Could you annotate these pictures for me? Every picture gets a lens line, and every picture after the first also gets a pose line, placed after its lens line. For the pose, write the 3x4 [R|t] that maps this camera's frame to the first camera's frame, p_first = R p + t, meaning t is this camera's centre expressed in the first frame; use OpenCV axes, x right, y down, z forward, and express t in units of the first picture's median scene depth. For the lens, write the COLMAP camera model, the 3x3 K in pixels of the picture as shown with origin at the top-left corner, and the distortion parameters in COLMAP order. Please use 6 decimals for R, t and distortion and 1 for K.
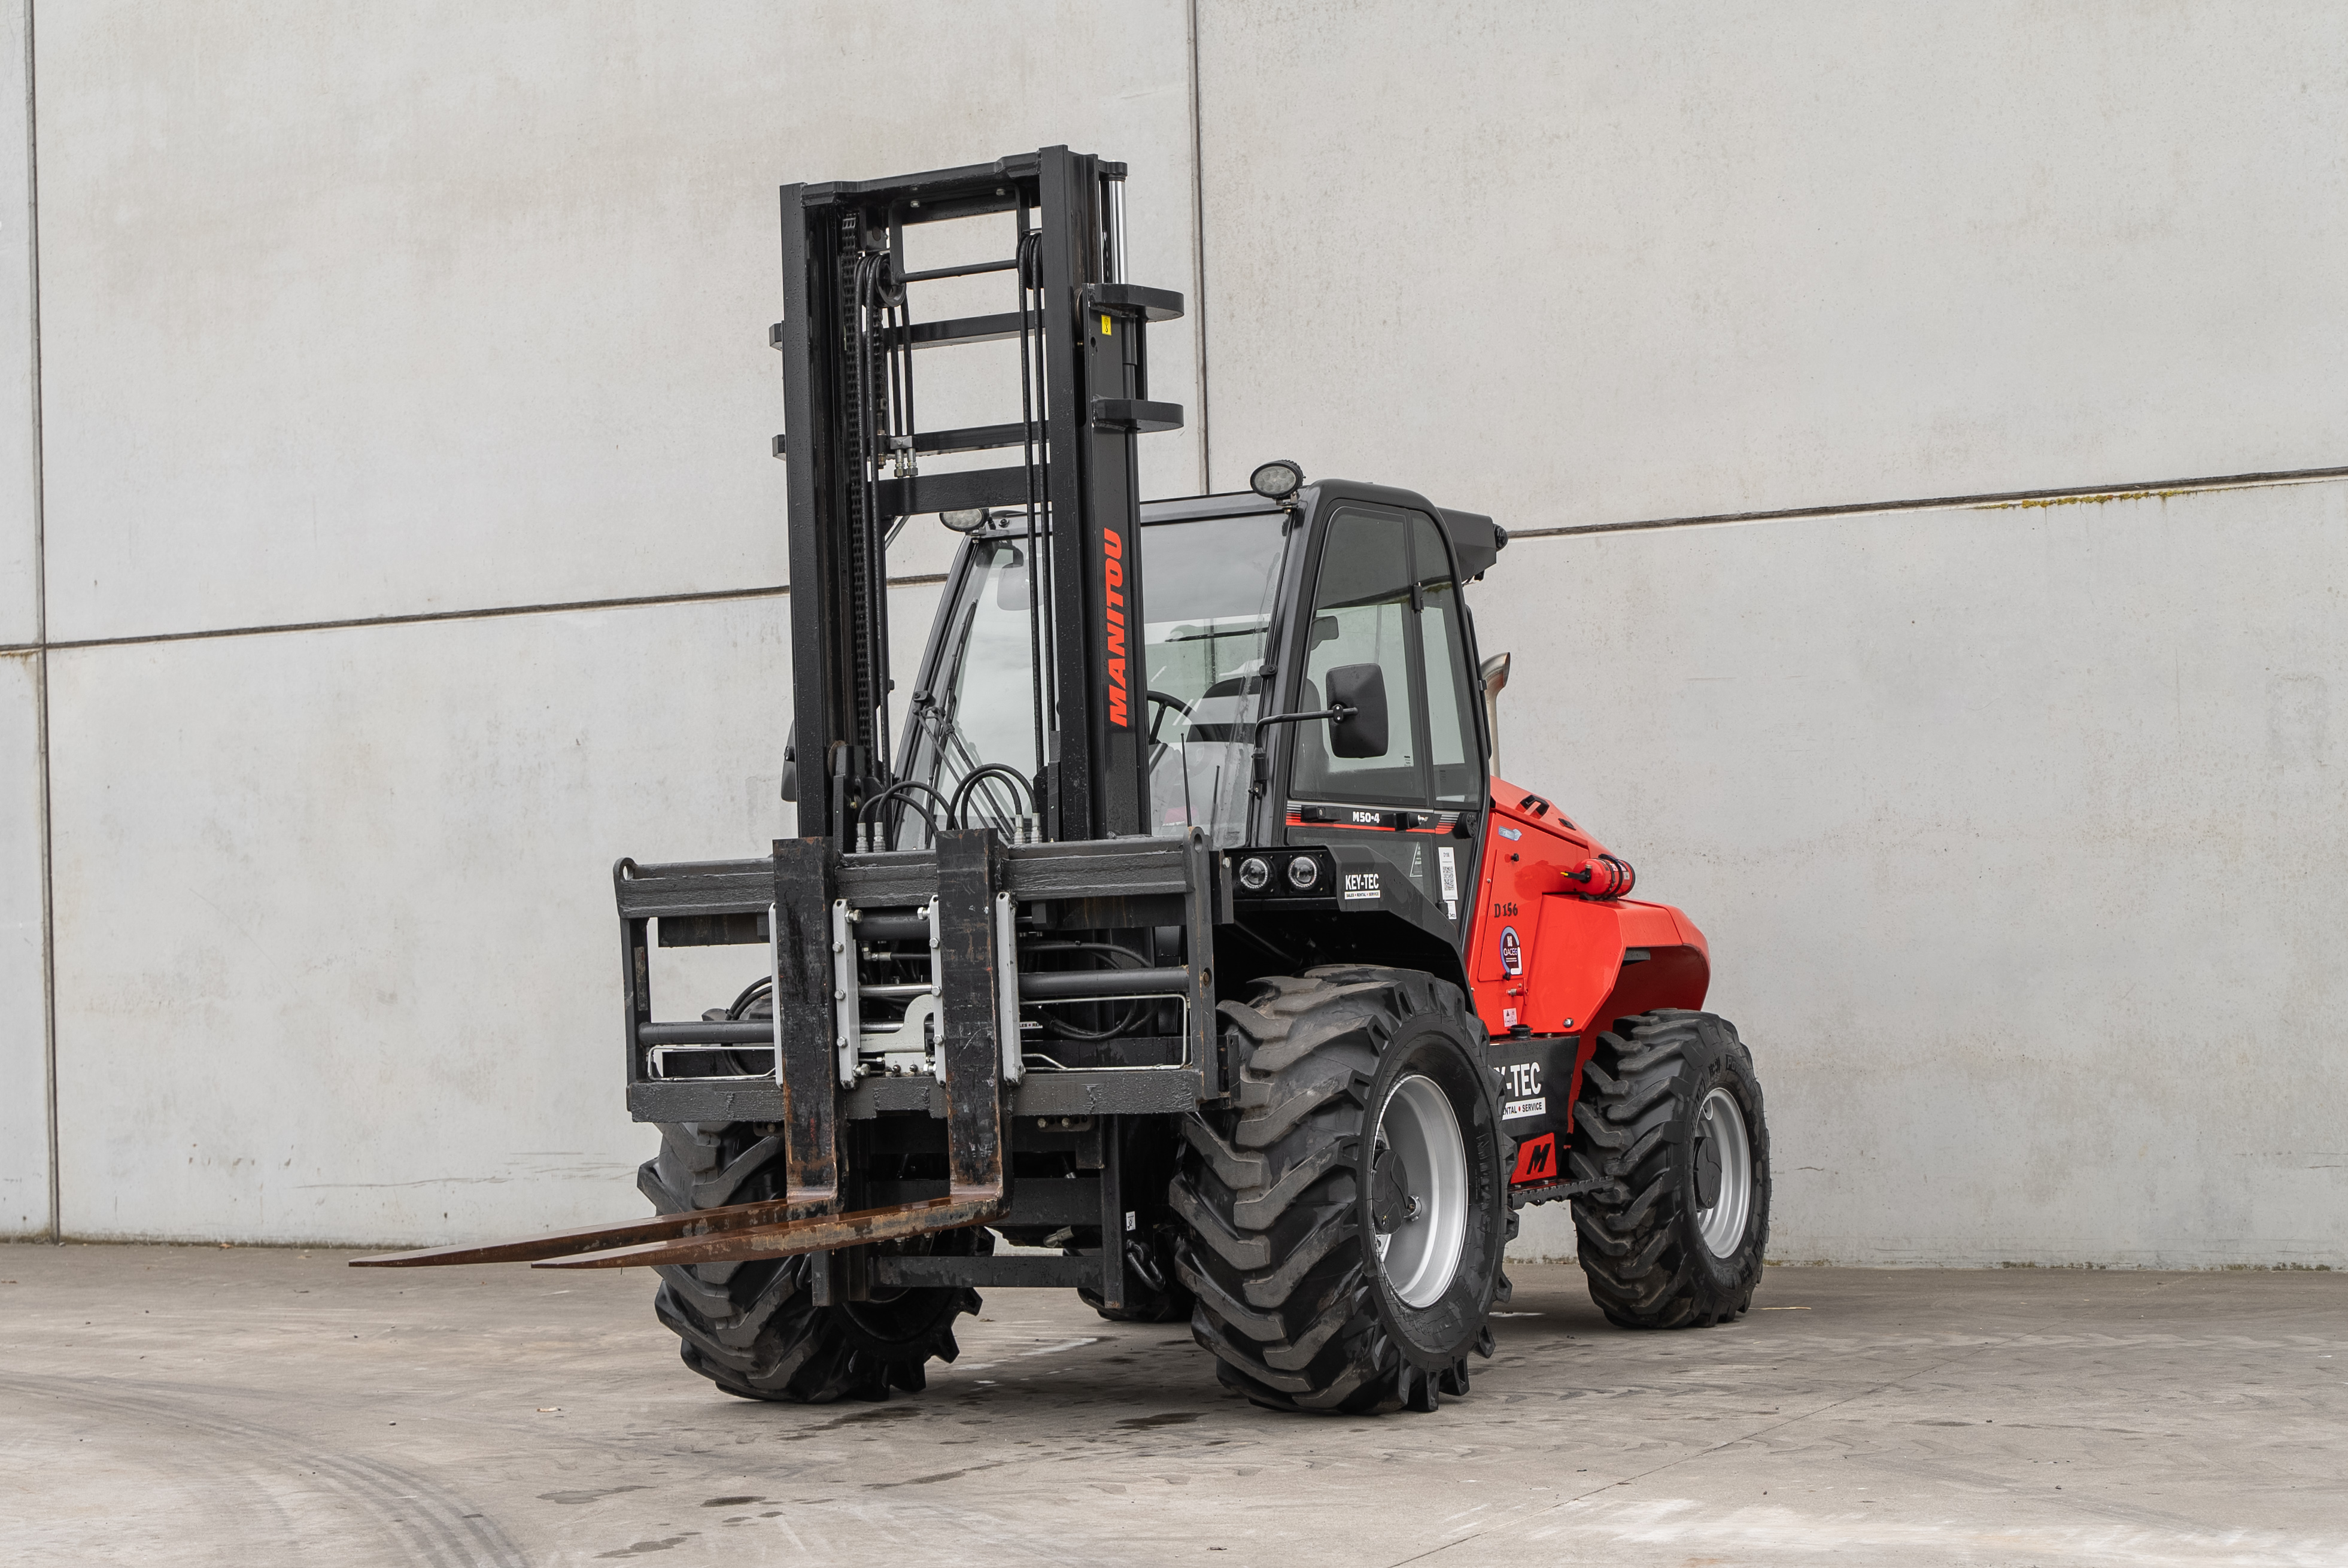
lens RADIAL K [[4230.8, 0, 1164.2], [0, 4230.8, 821.0], [0, 0, 1]] dist [0.000510, -0.048032]
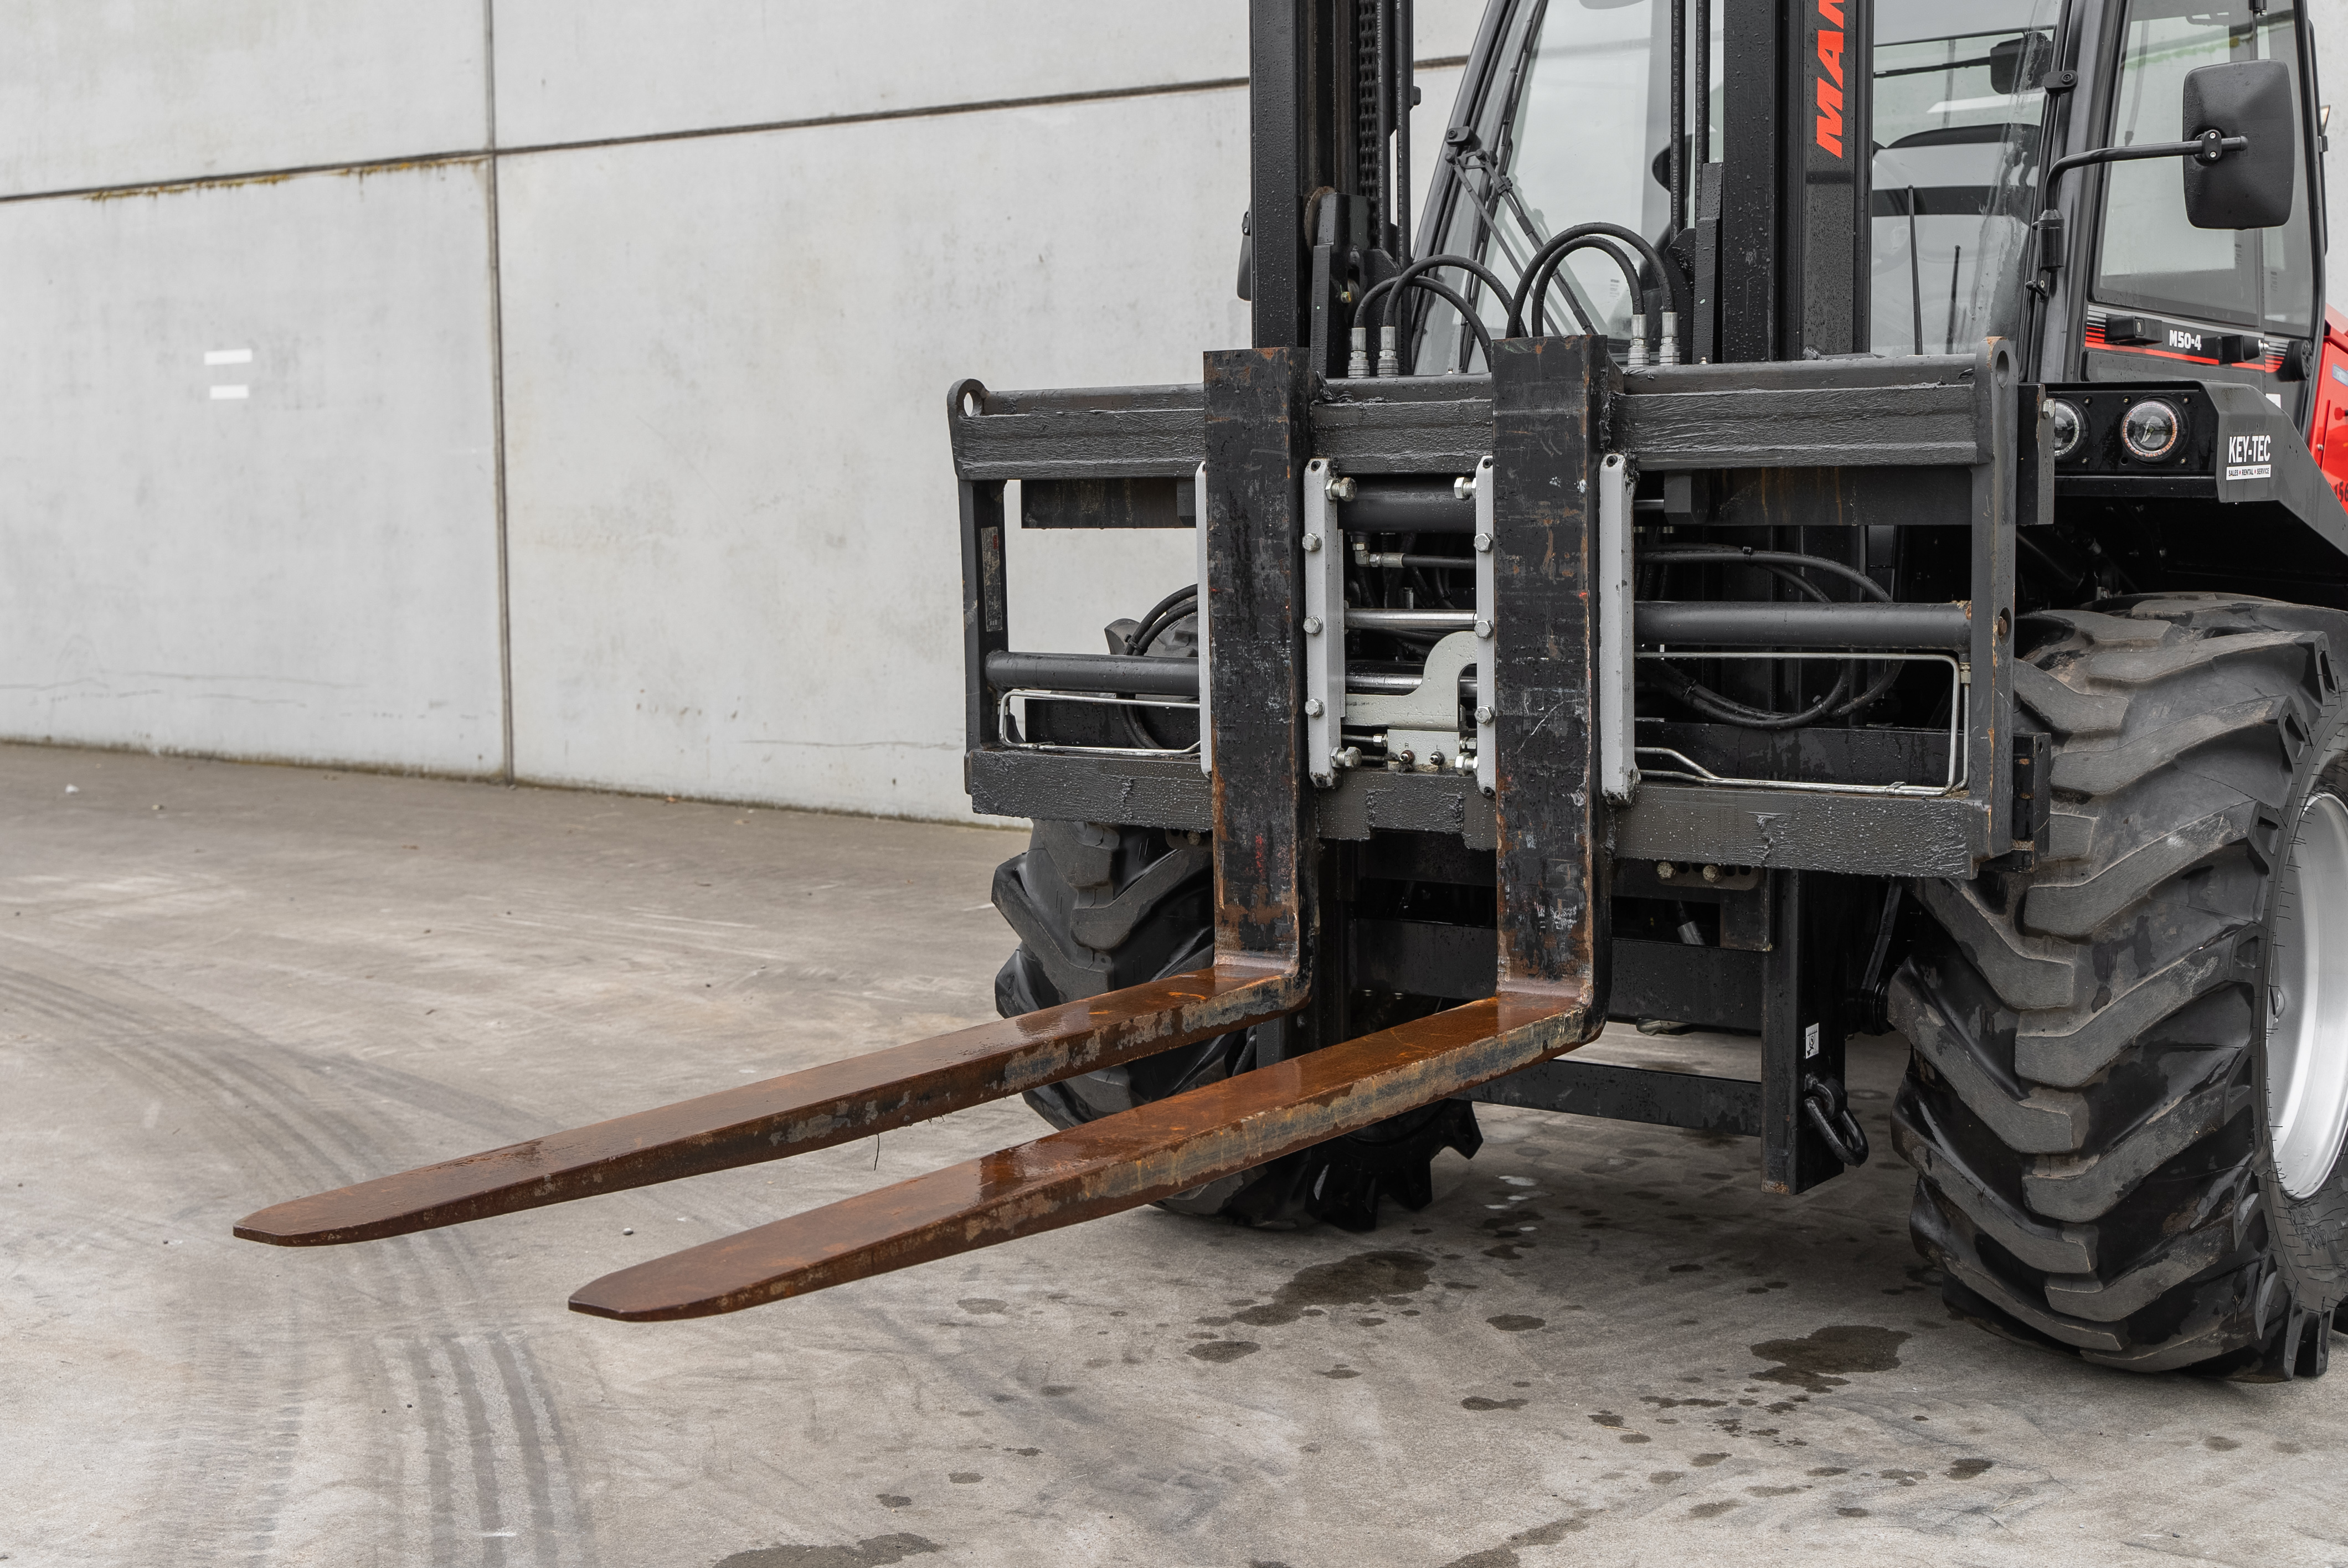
lens RADIAL K [[3018.7, 0, 1174.0], [0, 3018.7, 784.0], [0, 0, 1]] dist [-0.001200, 0.013010]
pose [[0.990984, 0.038017, -0.128474, -0.037244], [-0.020623, 0.990754, 0.134096, 0.006952], [0.132384, -0.130237, 0.982605, 0.527411]]
